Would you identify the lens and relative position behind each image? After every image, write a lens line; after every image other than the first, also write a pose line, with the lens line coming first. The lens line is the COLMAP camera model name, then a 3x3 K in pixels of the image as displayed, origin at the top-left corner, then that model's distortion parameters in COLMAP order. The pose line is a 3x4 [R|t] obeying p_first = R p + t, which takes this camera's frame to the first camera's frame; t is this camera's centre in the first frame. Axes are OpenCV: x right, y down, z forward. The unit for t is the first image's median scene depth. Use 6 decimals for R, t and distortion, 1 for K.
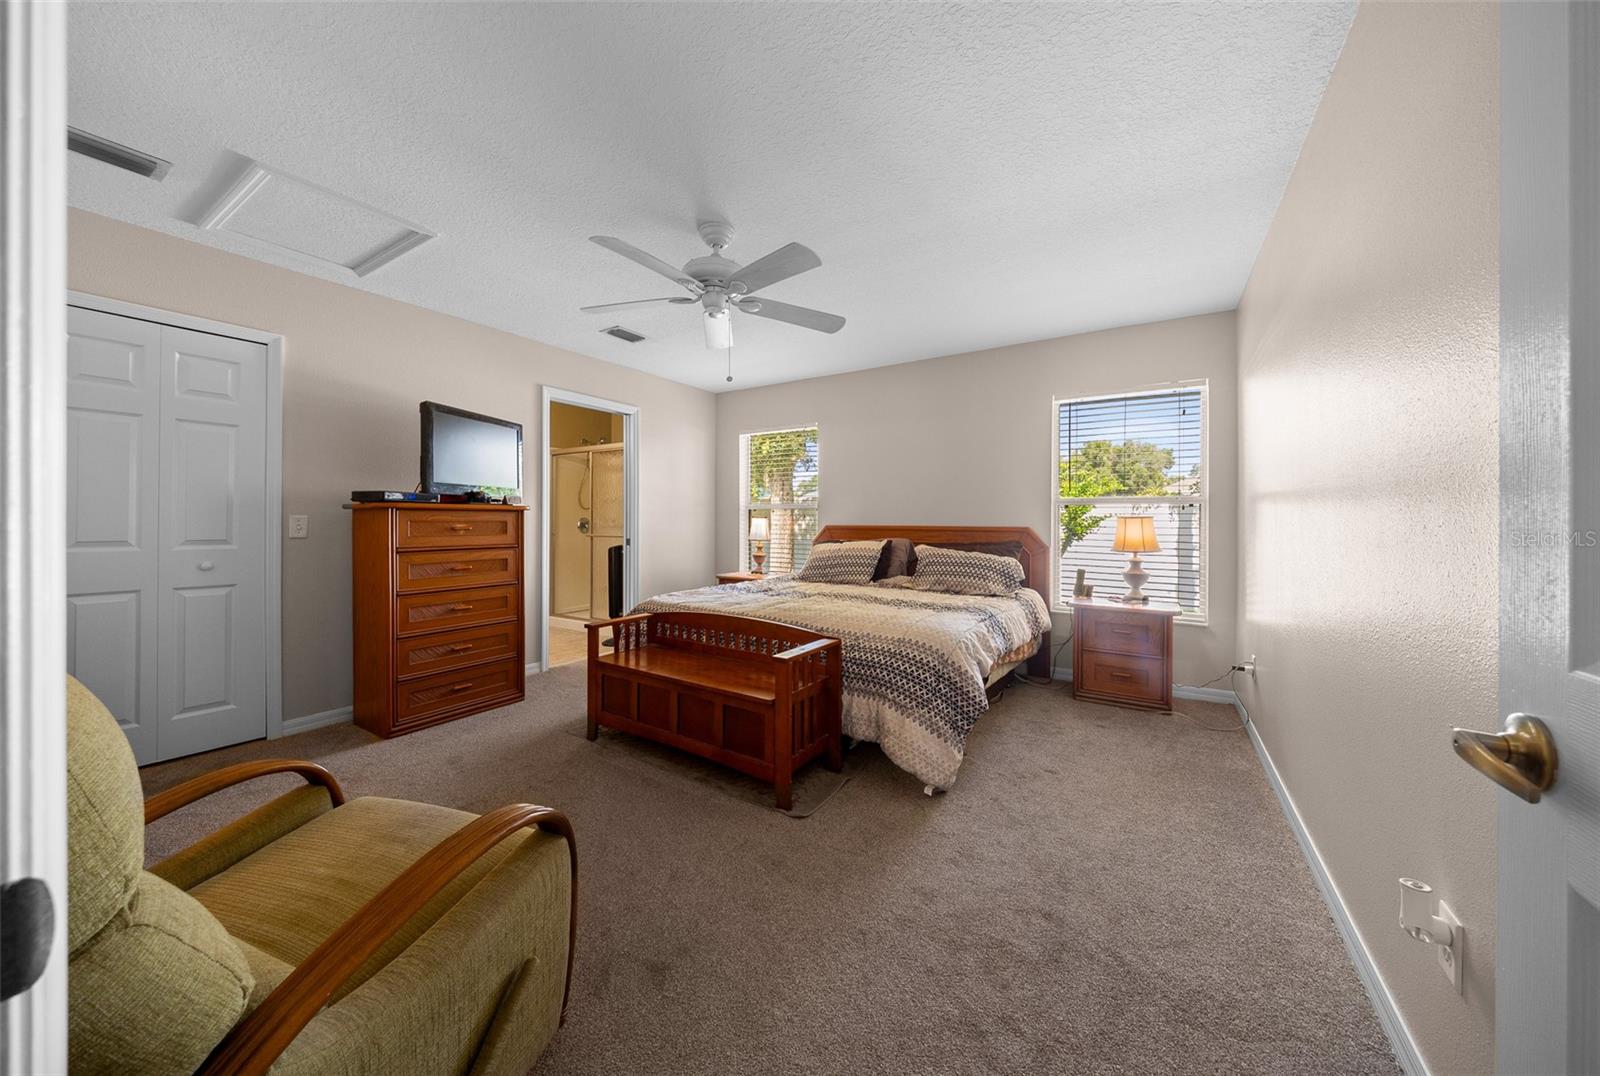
lens RADIAL K [[532.2, 0, 802.1], [0, 532.2, 522.1], [0, 0, 1]] dist [-0.000865, -0.000020]
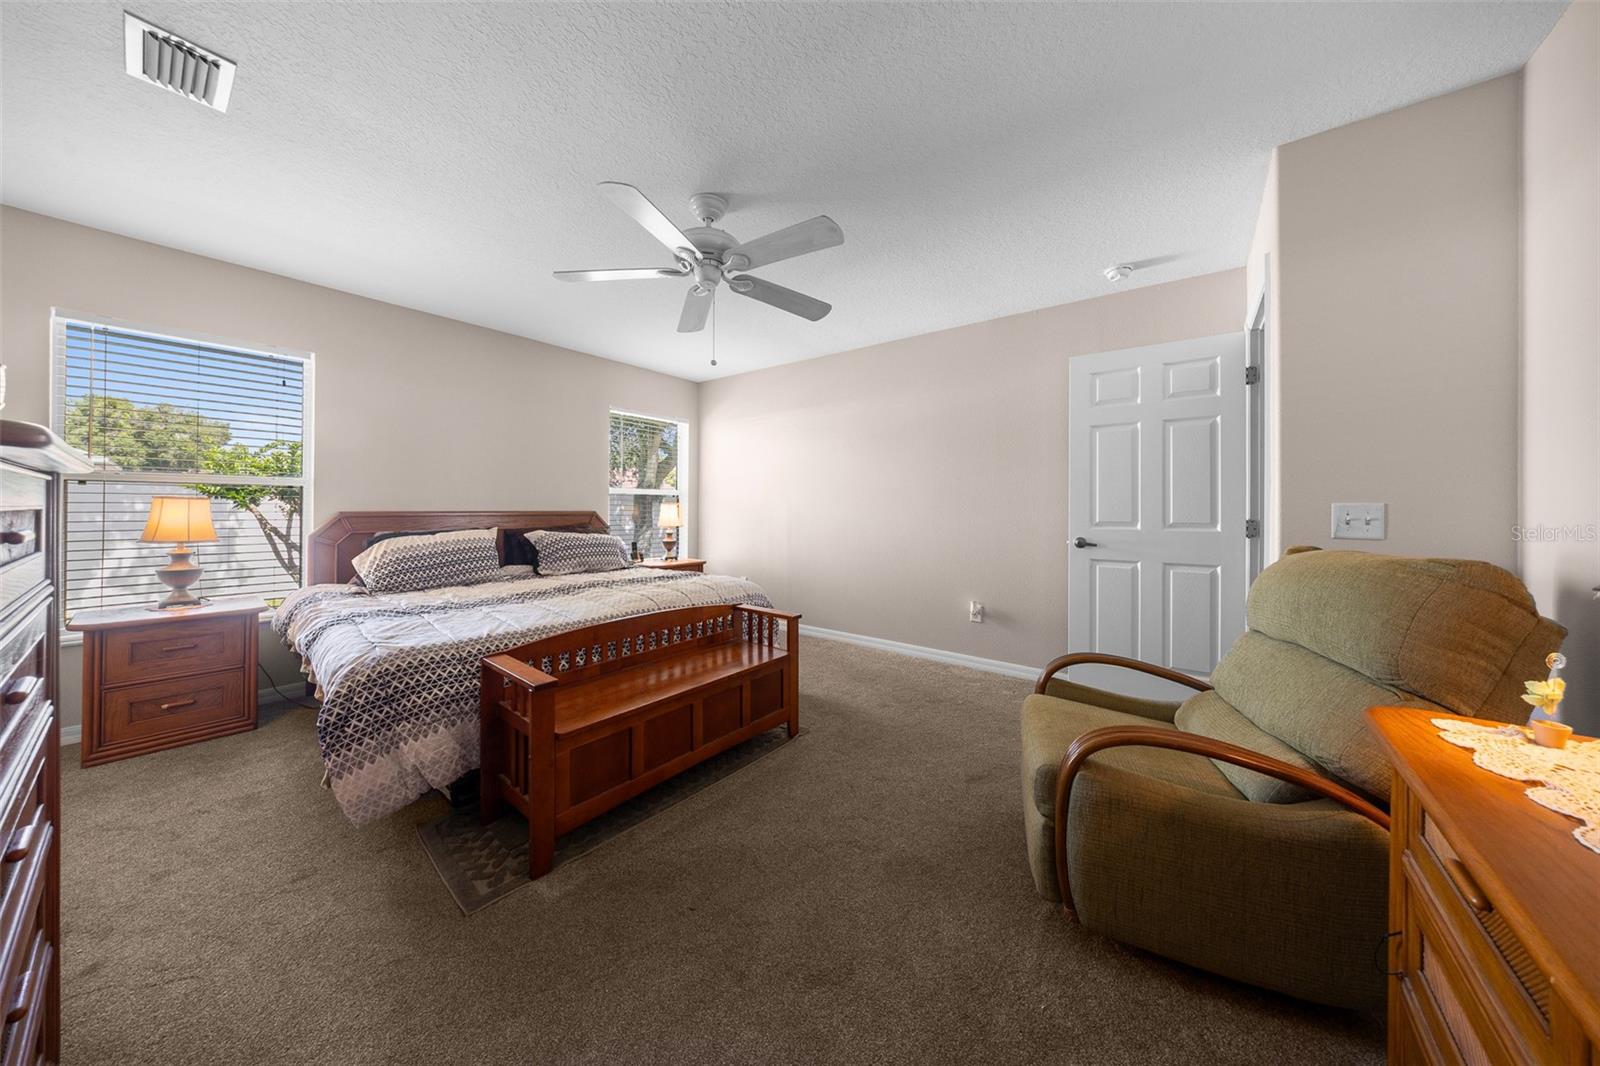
lens RADIAL K [[511.0, 0, 804.8], [0, 511.0, 500.2], [0, 0, 1]] dist [-0.000029, -0.000045]
pose [[0.096240, 0.005901, 0.995341, -0.773679], [0.001529, 0.999980, -0.006076, -0.005193], [-0.995357, 0.002107, 0.096229, 0.538077]]
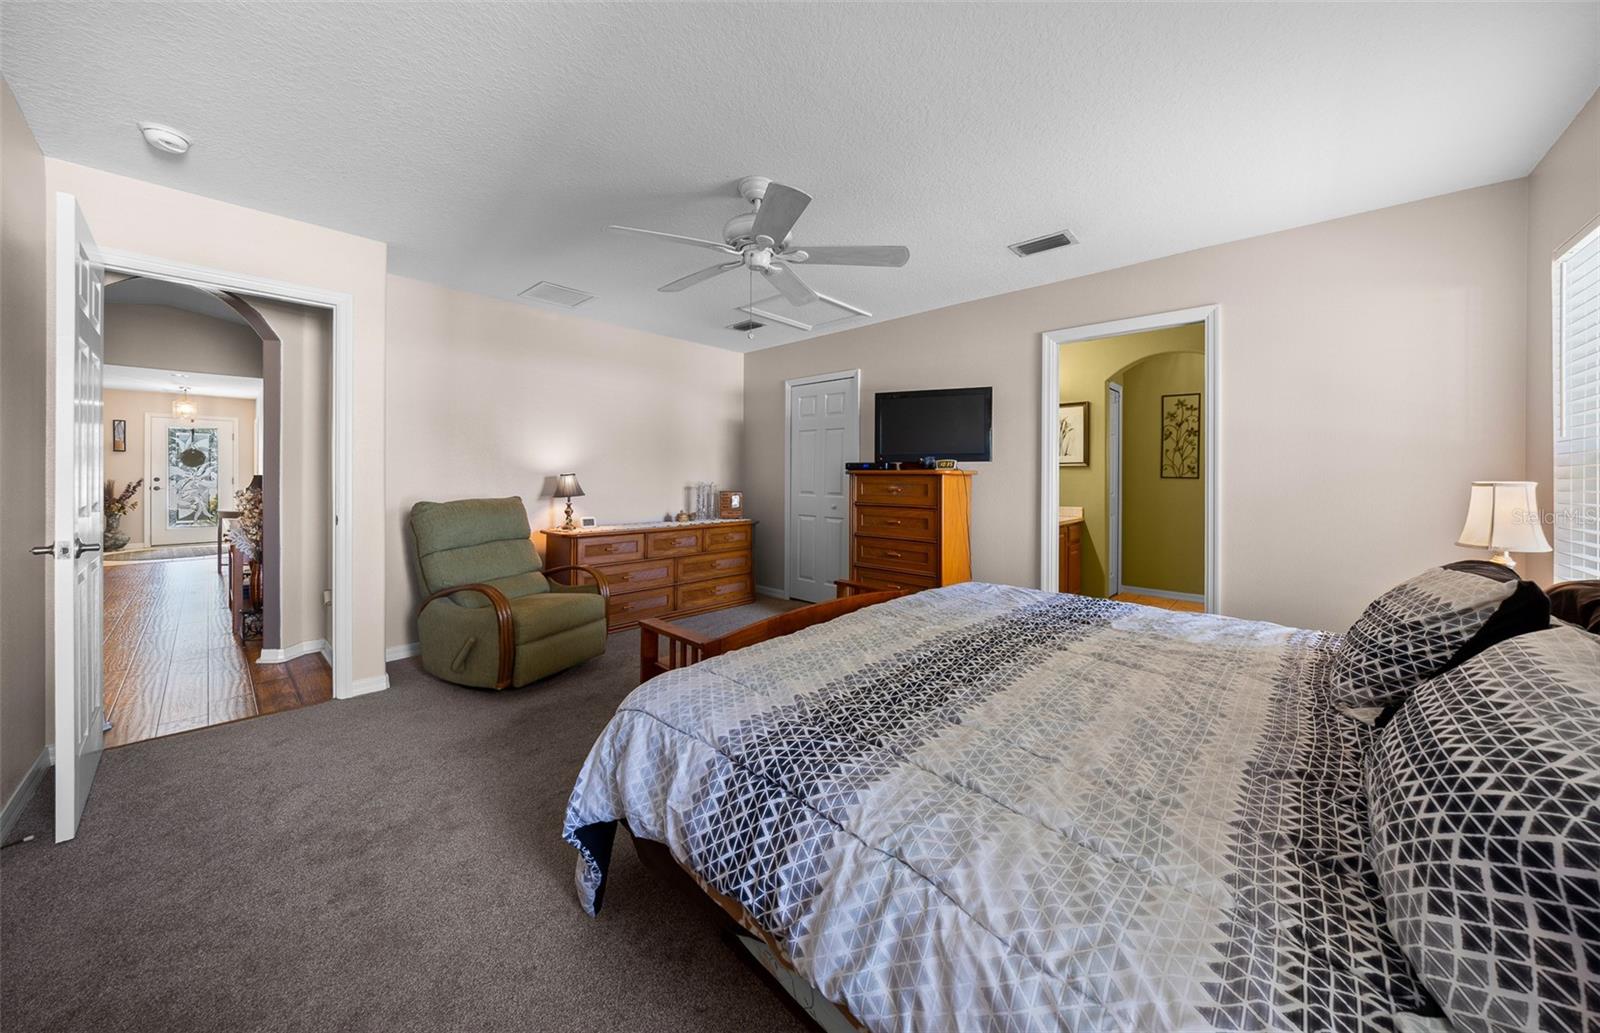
lens RADIAL K [[551.5, 0, 798.0], [0, 551.5, 474.9], [0, 0, 1]] dist [-0.000328, -0.000011]
pose [[-0.174232, 0.002166, -0.984702, 0.611241], [-0.000617, 0.999997, 0.002309, -0.024159], [0.984704, 0.001010, -0.174230, 0.938139]]
